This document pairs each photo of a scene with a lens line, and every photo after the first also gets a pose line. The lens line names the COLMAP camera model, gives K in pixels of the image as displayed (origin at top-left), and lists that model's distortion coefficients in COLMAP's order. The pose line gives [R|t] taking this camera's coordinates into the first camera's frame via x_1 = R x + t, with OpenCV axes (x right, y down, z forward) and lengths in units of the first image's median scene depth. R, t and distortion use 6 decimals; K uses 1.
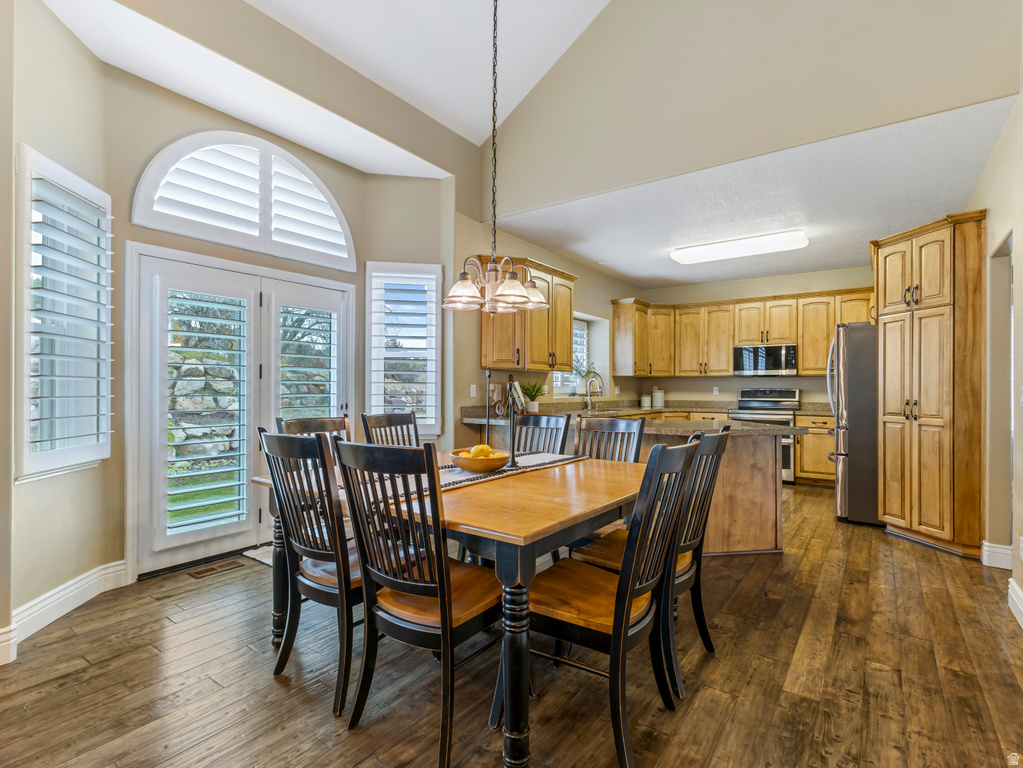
lens RADIAL K [[504.8, 0, 516.6], [0, 504.8, 384.2], [0, 0, 1]] dist [0.019165, -0.002433]
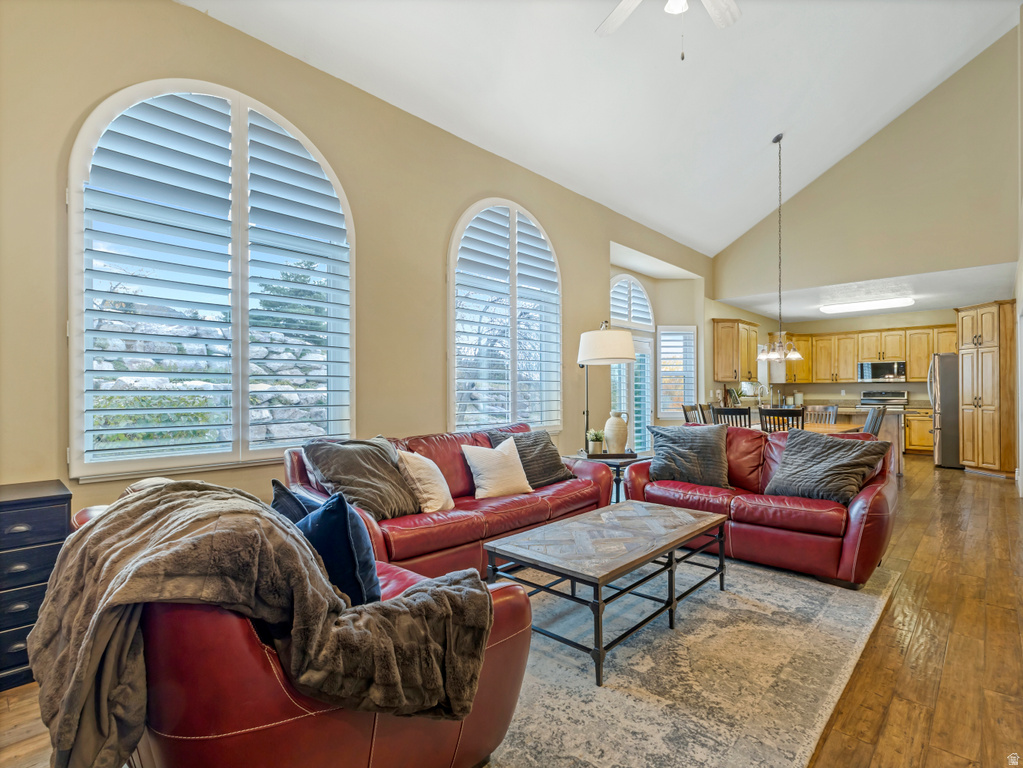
lens RADIAL K [[504.8, 0, 519.6], [0, 504.8, 387.7], [0, 0, 1]] dist [0.019165, -0.002433]
pose [[0.991615, -0.009182, -0.128901, -0.395793], [0.009057, 0.999958, -0.001552, -0.008630], [0.128909, 0.000371, 0.991656, -0.658888]]
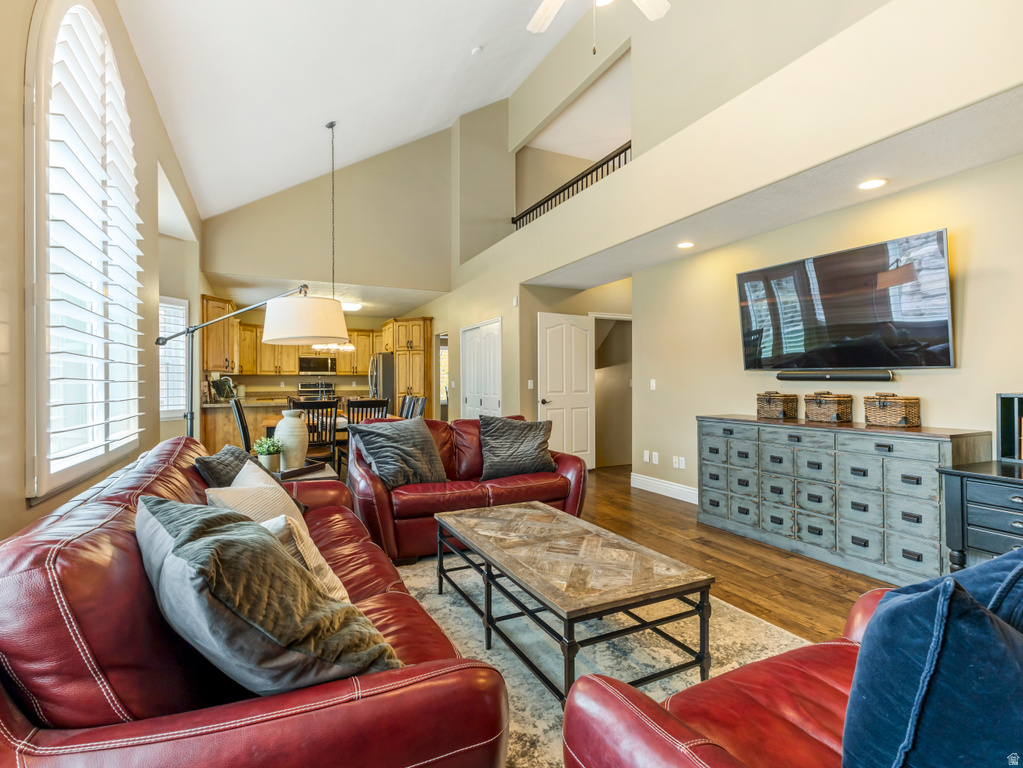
lens RADIAL K [[504.8, 0, 512.6], [0, 504.8, 381.2], [0, 0, 1]] dist [0.019165, -0.002433]
pose [[0.480430, -0.005169, 0.877018, -0.706051], [-0.000662, 0.999980, 0.006257, -0.007994], [-0.877033, -0.003586, 0.480417, -0.381030]]
